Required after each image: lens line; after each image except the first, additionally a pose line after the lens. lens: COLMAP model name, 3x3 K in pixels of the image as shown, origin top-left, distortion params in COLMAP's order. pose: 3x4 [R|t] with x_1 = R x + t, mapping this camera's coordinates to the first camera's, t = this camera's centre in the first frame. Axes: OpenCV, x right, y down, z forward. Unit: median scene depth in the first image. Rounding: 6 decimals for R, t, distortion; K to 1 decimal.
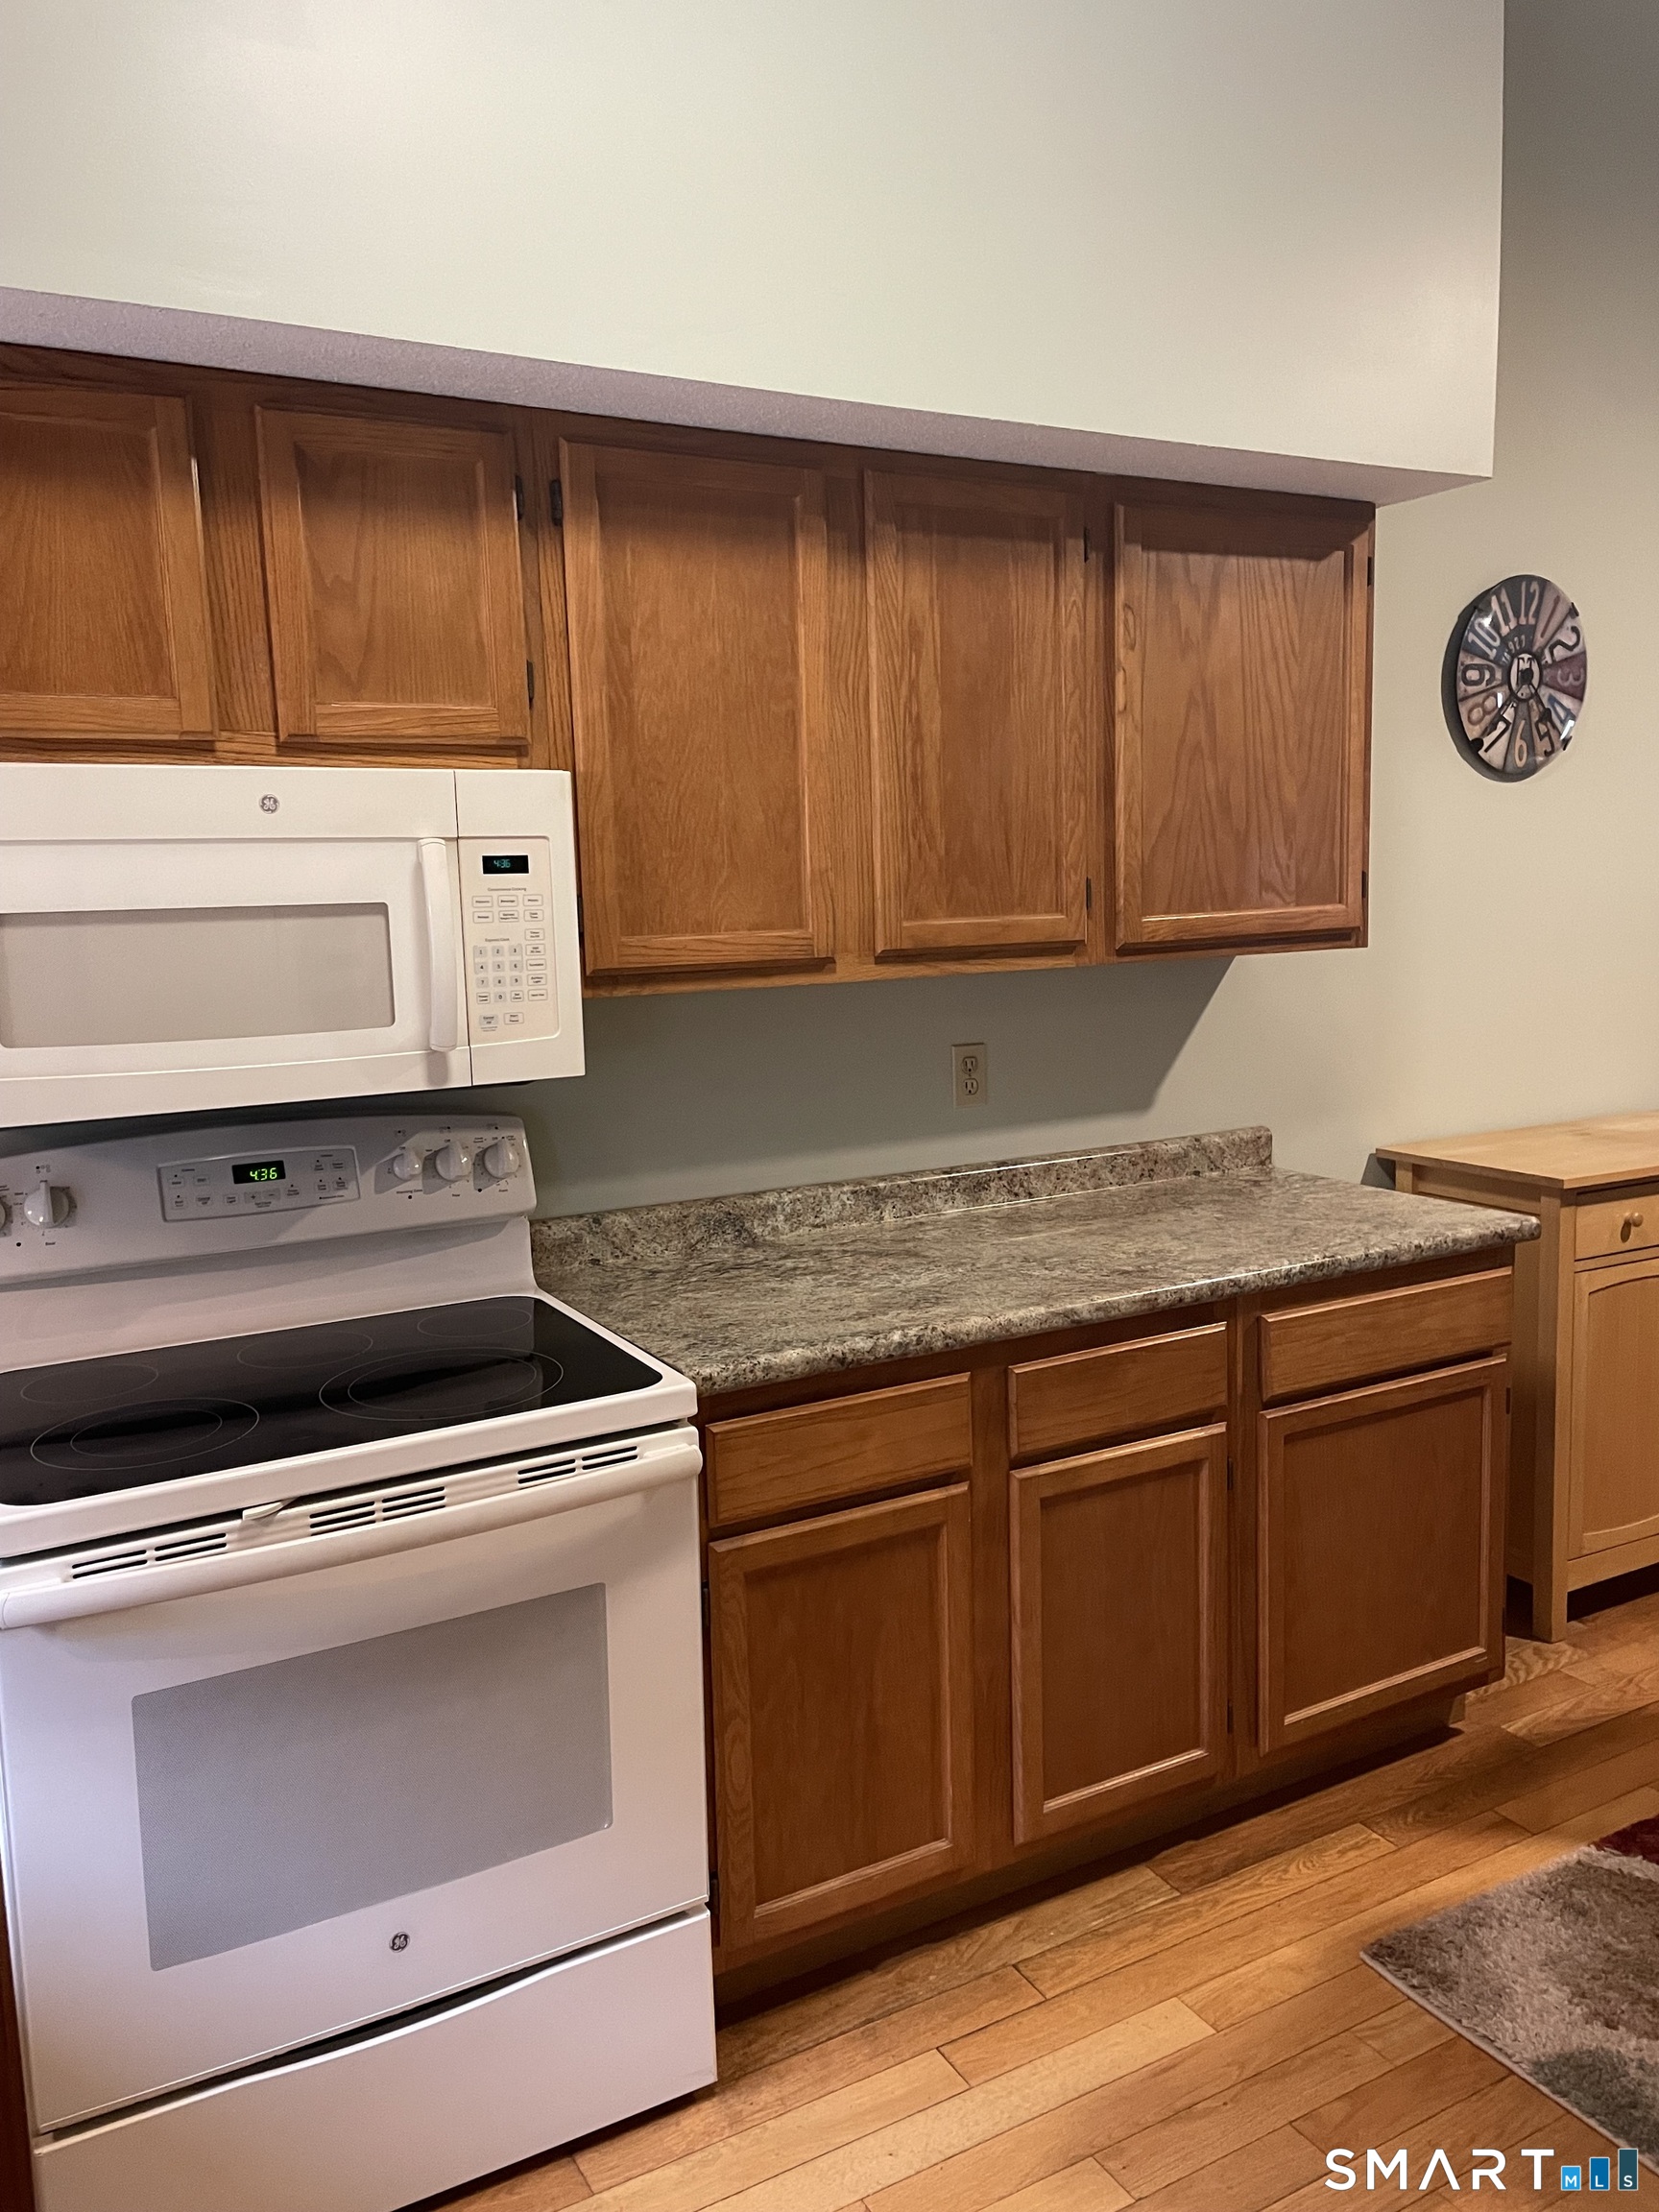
lens RADIAL K [[1656.0, 0, 822.4], [0, 1656.0, 1100.6], [0, 0, 1]] dist [0.090102, -0.133360]
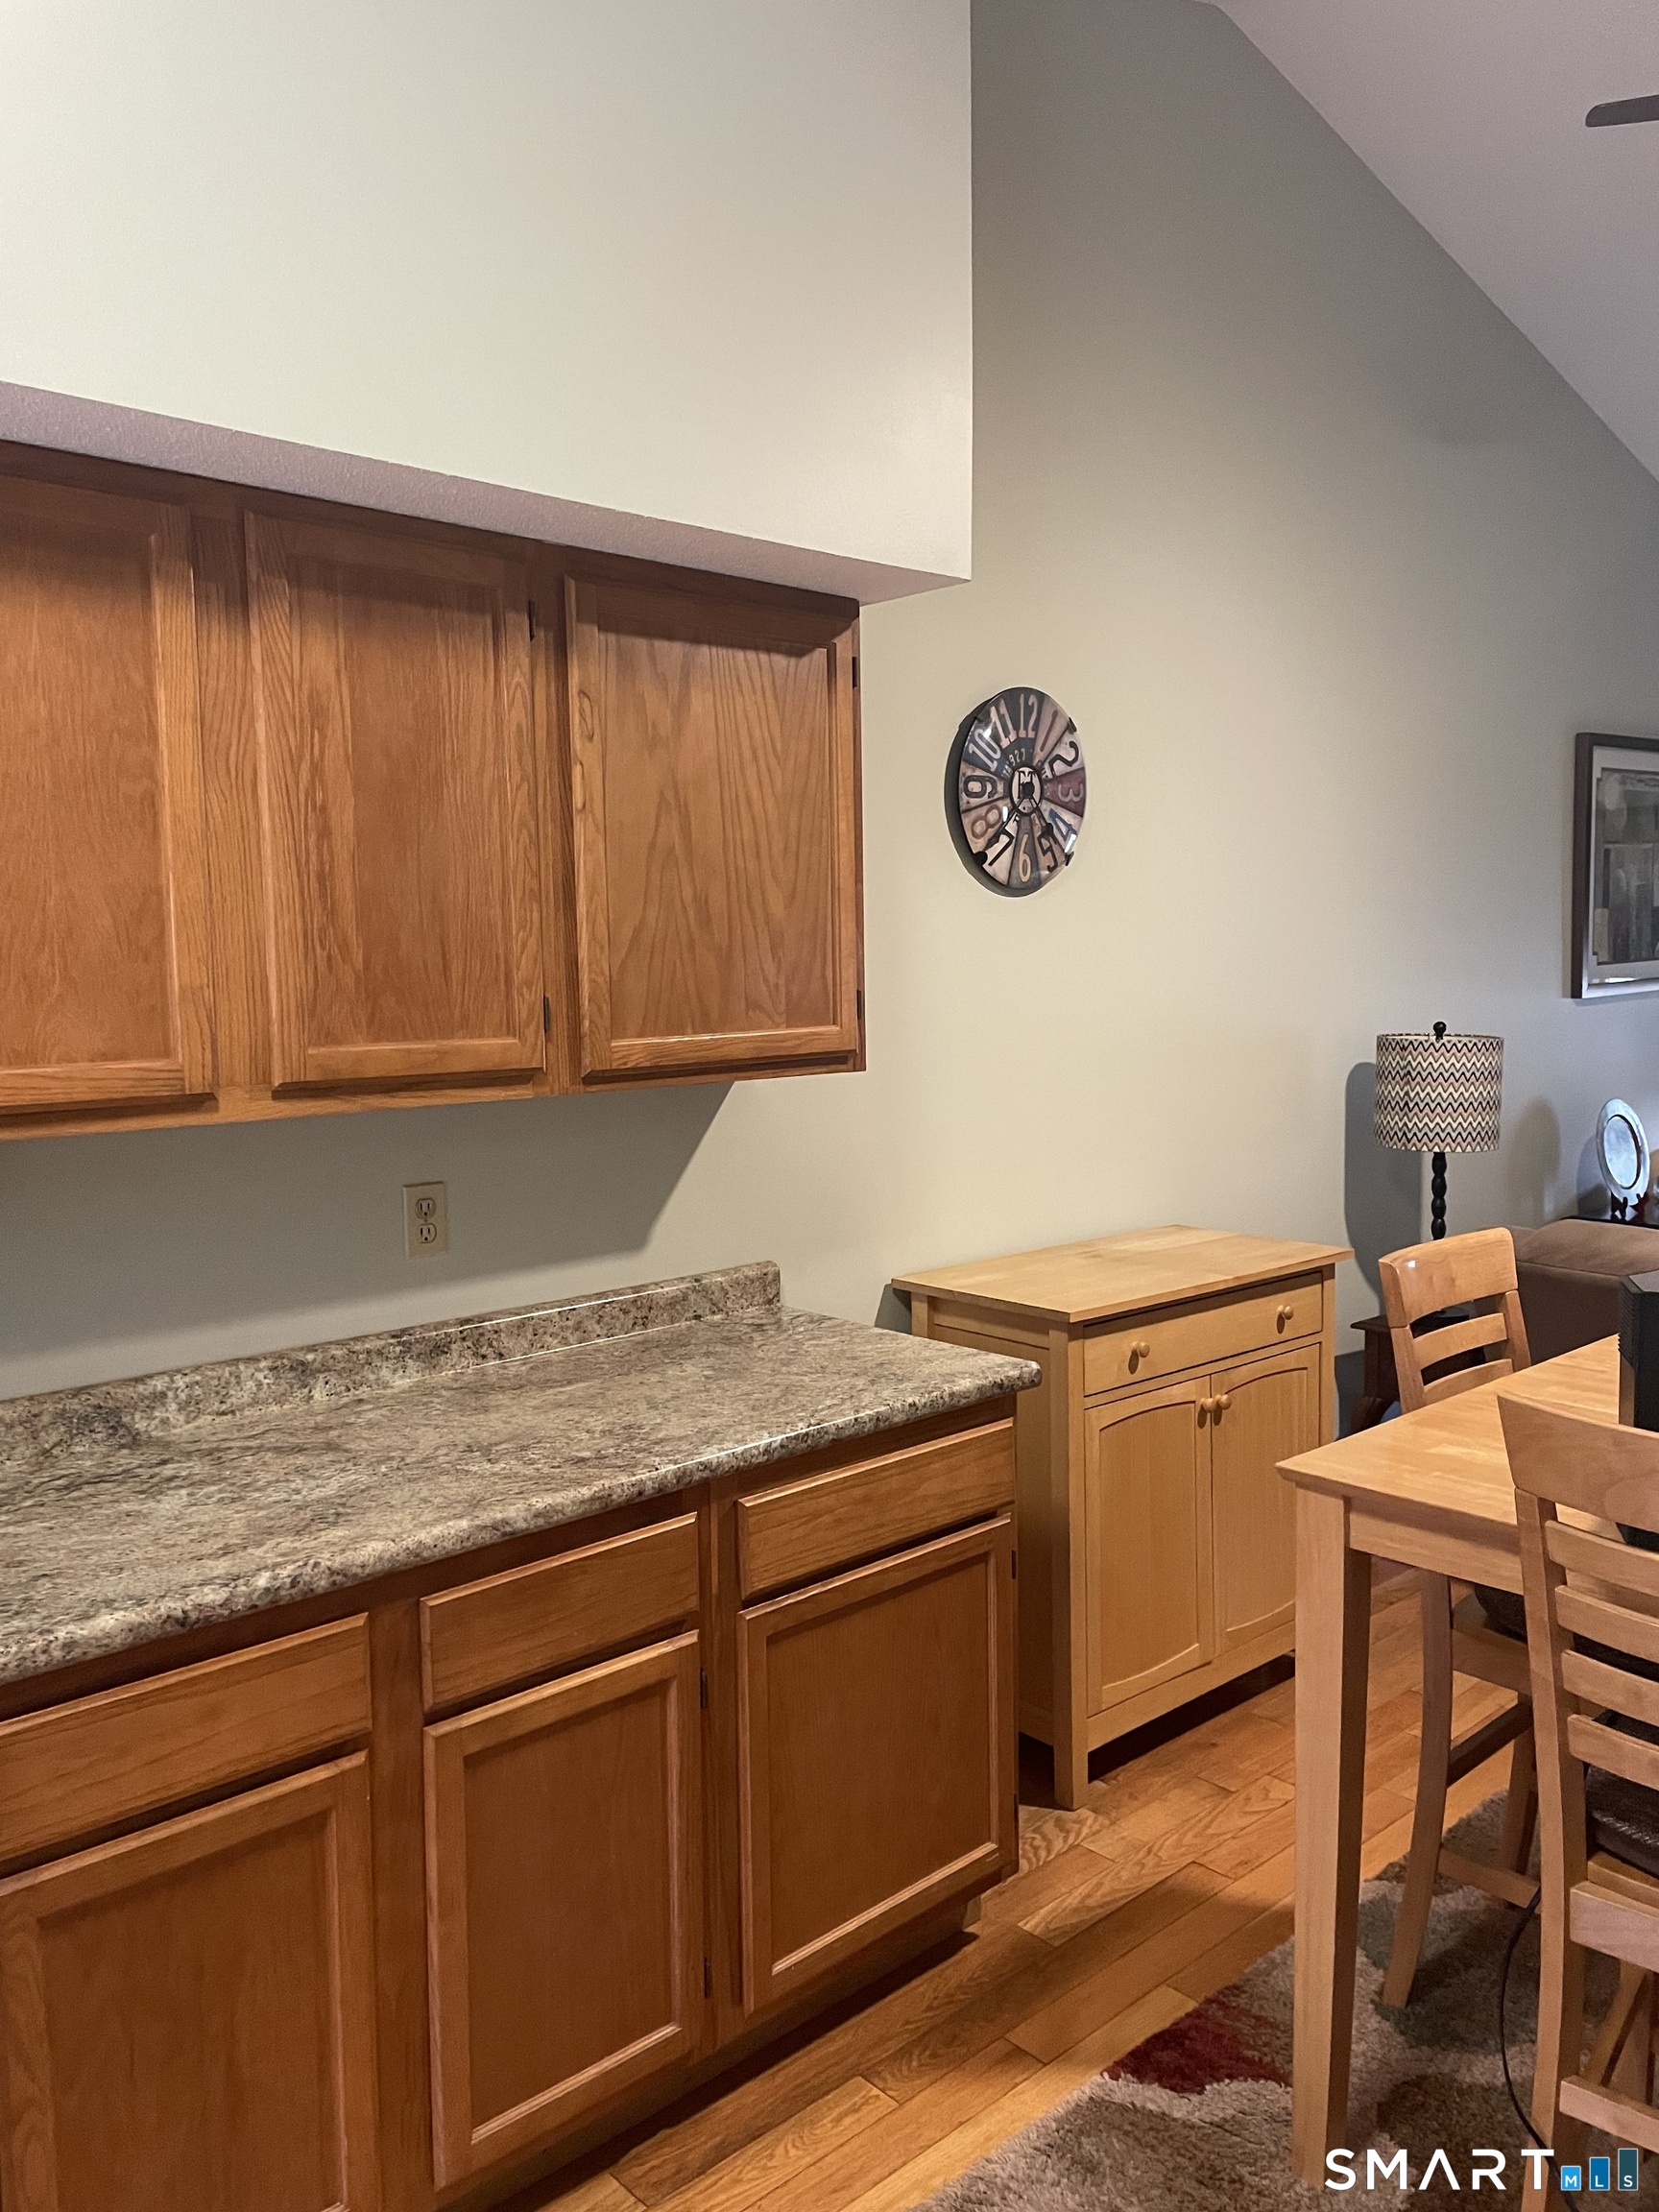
lens RADIAL K [[1656.0, 0, 822.4], [0, 1656.0, 1100.6], [0, 0, 1]] dist [0.090102, -0.133360]
pose [[0.972131, -0.007208, 0.234328, 0.098904], [0.019468, 0.998557, -0.050050, -0.033880], [-0.233629, 0.053217, 0.970868, 0.126582]]
